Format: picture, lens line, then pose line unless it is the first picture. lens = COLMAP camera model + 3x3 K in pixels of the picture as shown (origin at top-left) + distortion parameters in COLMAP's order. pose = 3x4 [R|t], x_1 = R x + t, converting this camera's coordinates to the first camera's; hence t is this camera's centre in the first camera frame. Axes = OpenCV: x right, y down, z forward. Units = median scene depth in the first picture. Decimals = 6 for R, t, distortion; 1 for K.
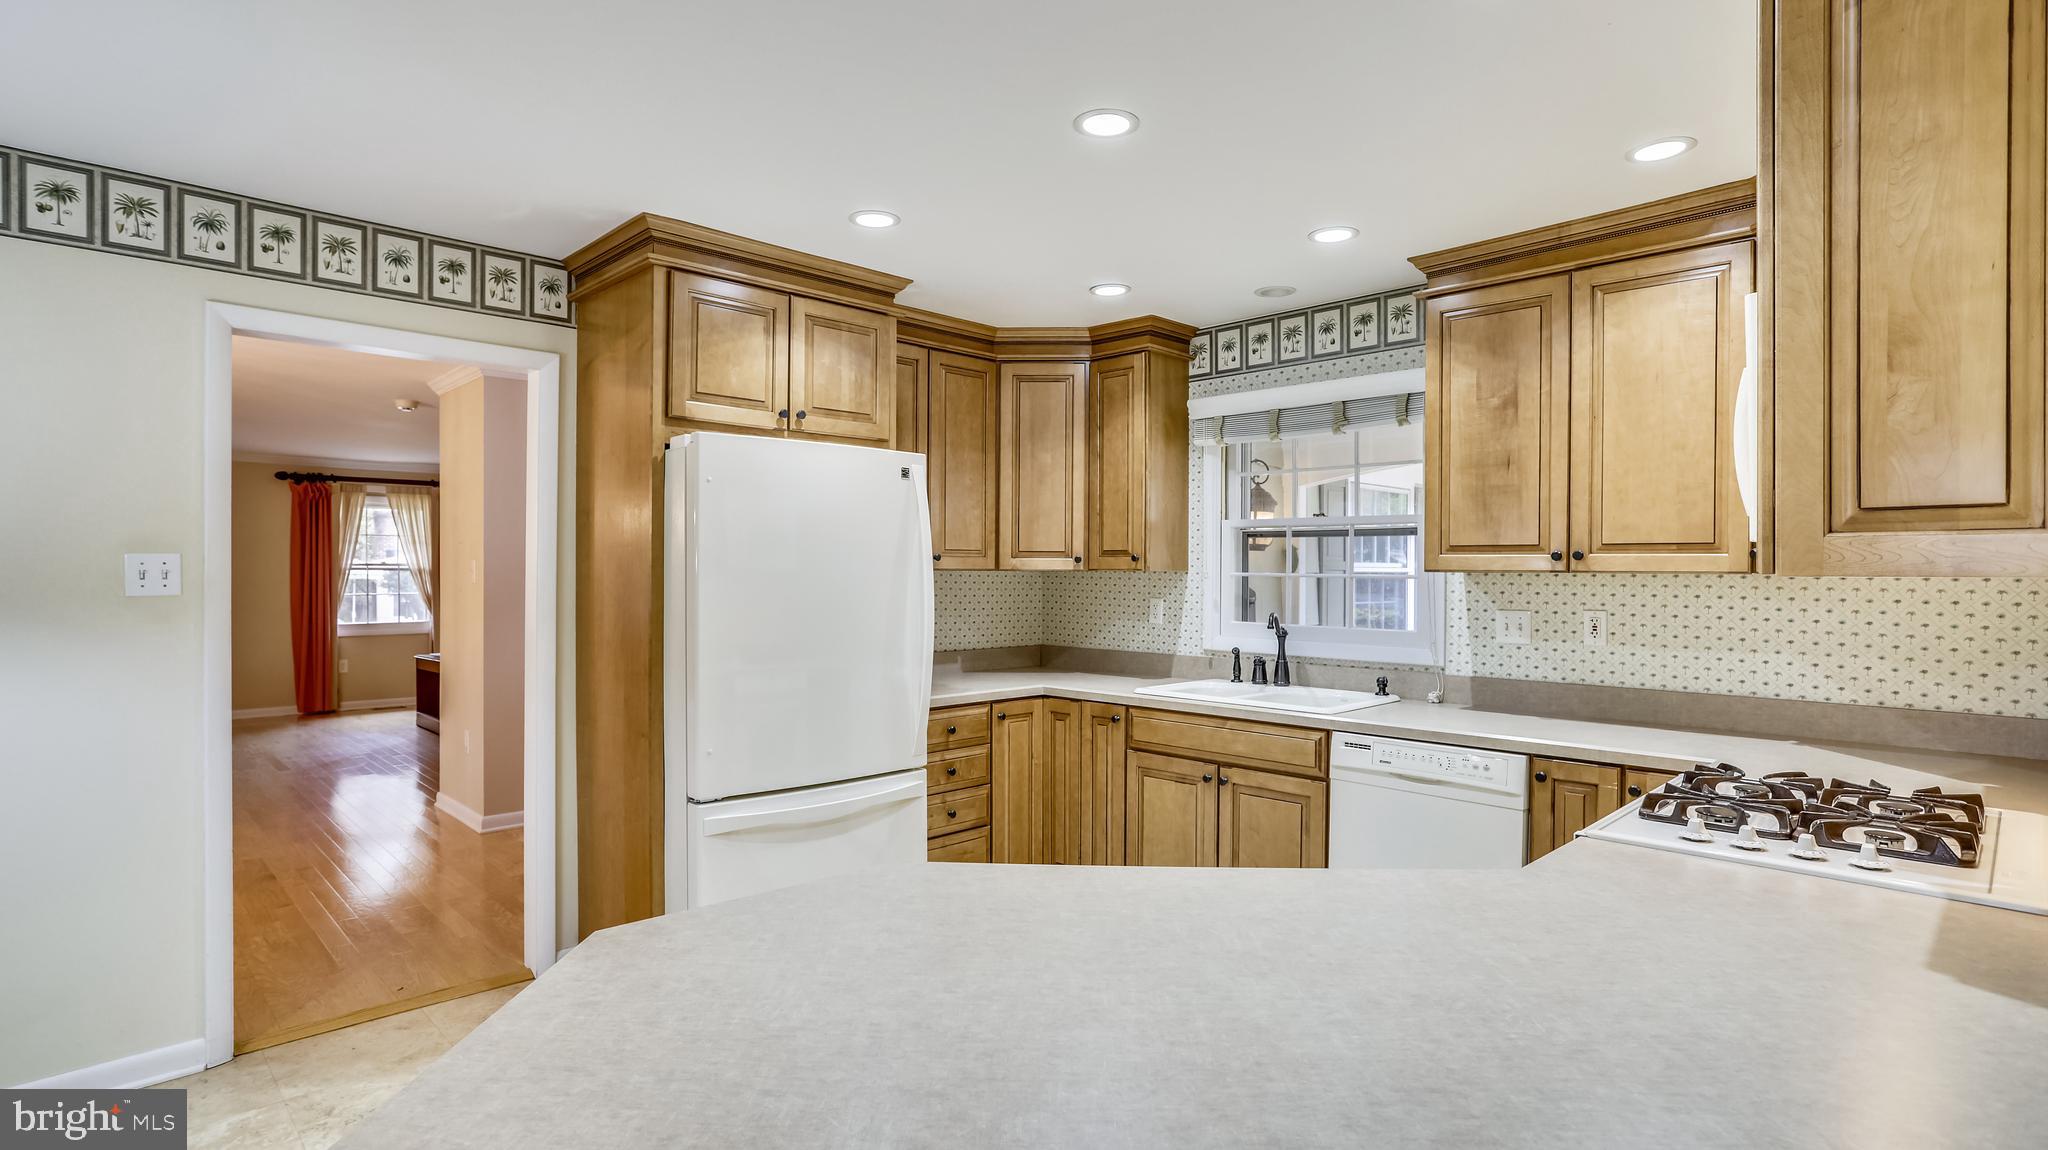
lens RADIAL K [[1018.5, 0, 1009.8], [0, 1018.5, 570.6], [0, 0, 1]] dist [-0.020344, 0.006487]
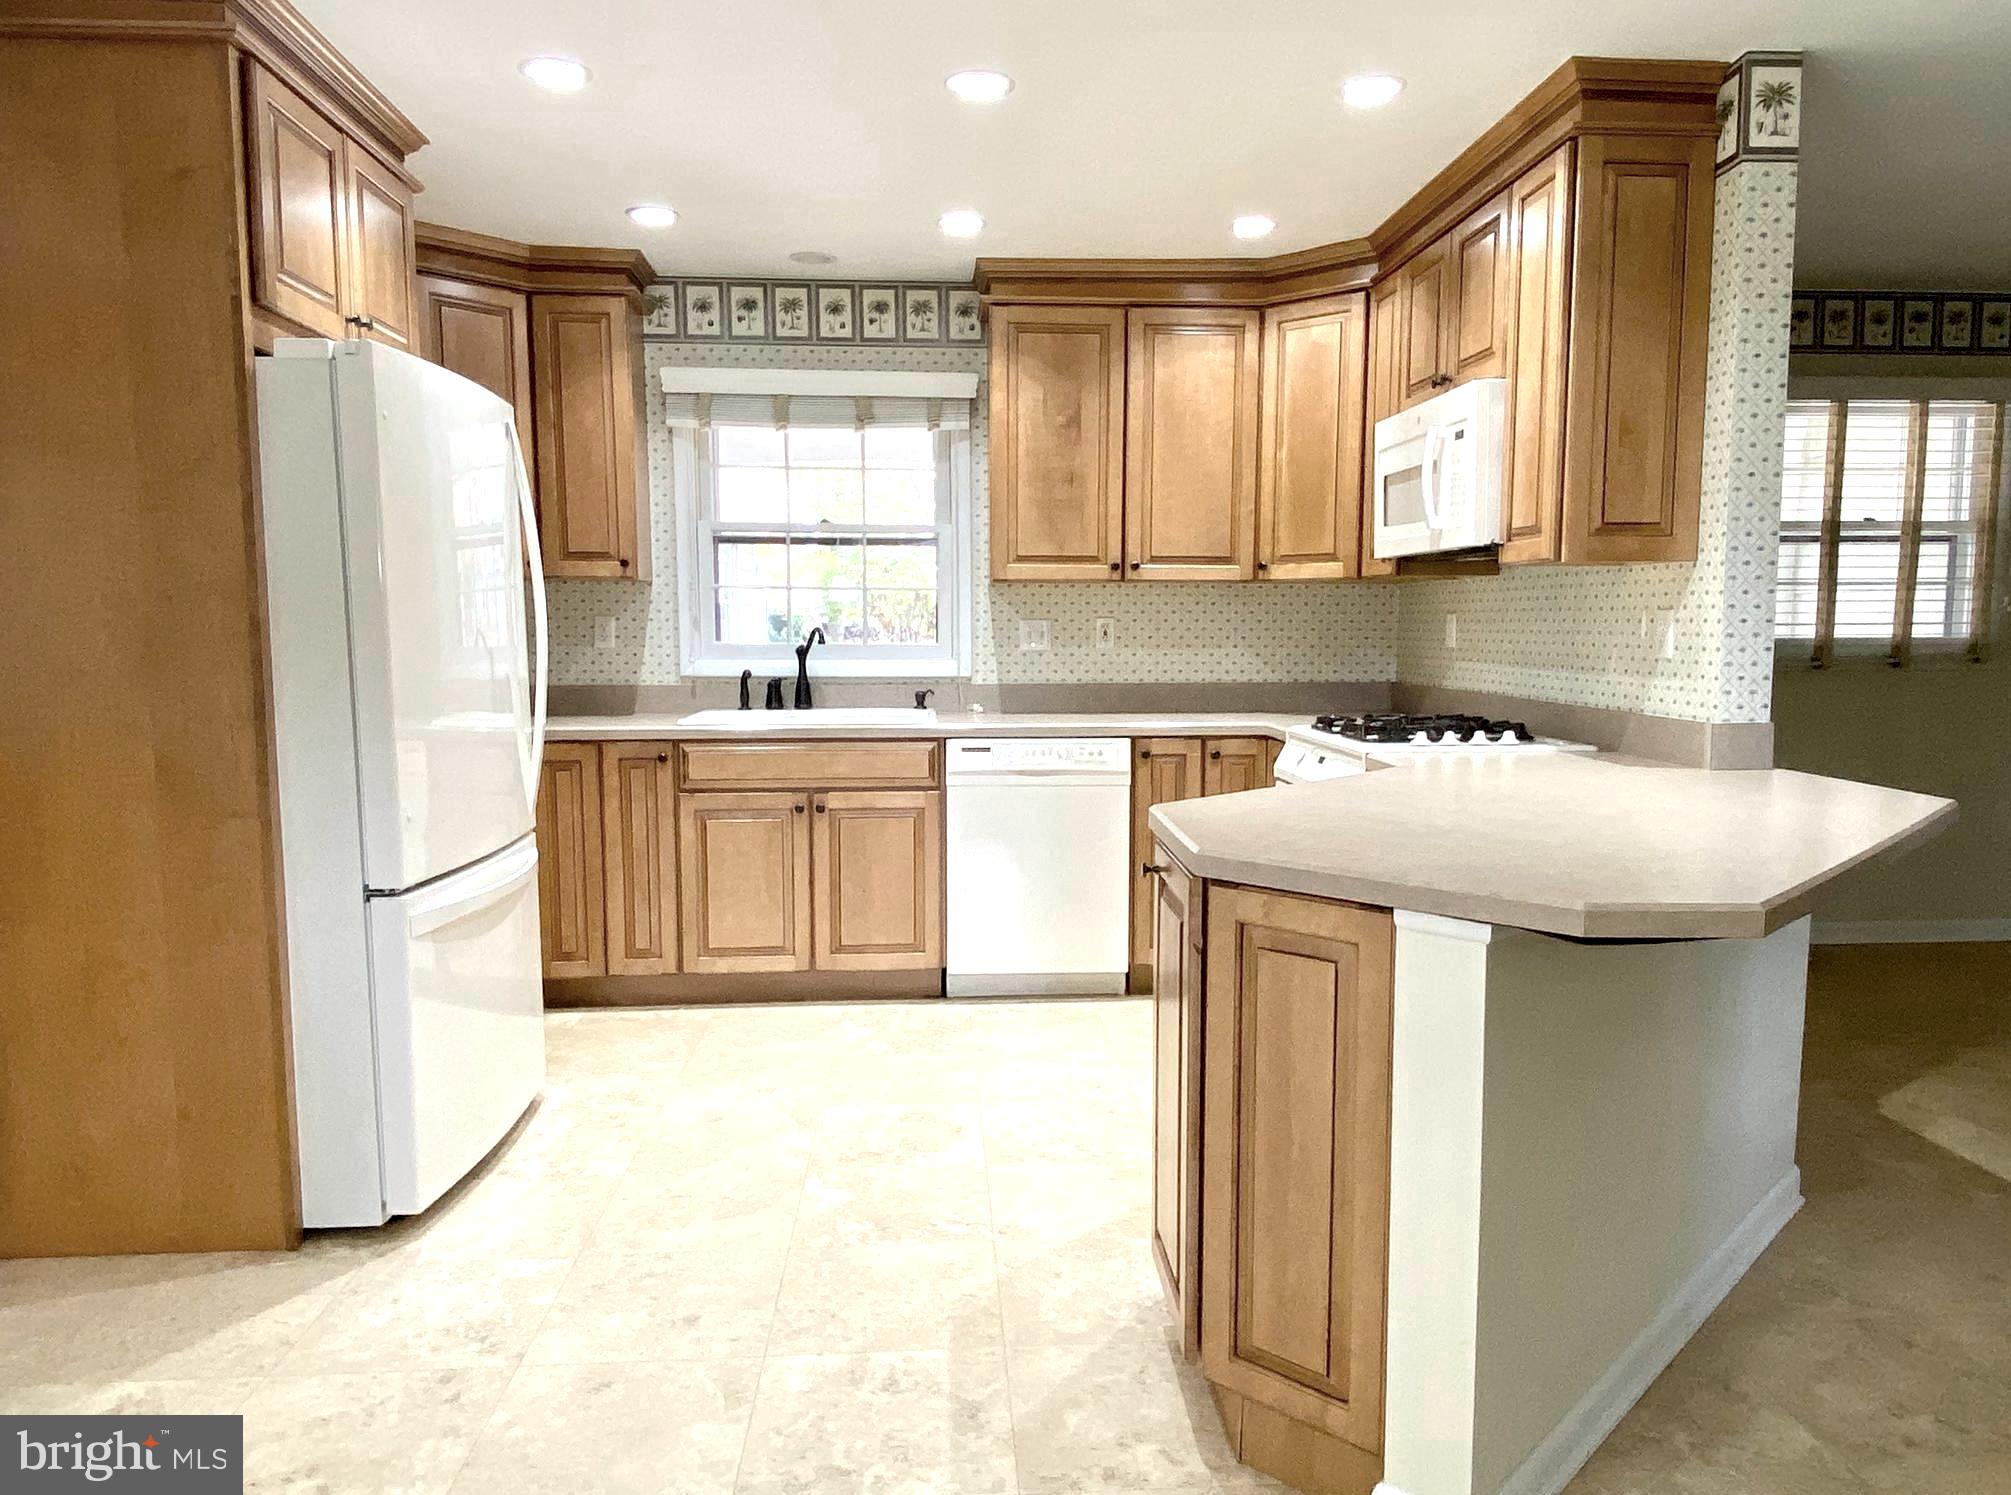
lens RADIAL K [[1370.8, 0, 1033.9], [0, 1370.8, 777.9], [0, 0, 1]] dist [0.048647, -0.008898]
pose [[0.647643, -0.092962, 0.756252, -0.602264], [0.002239, 0.992757, 0.120117, 0.030839], [-0.761941, -0.076100, 0.643160, 0.054967]]
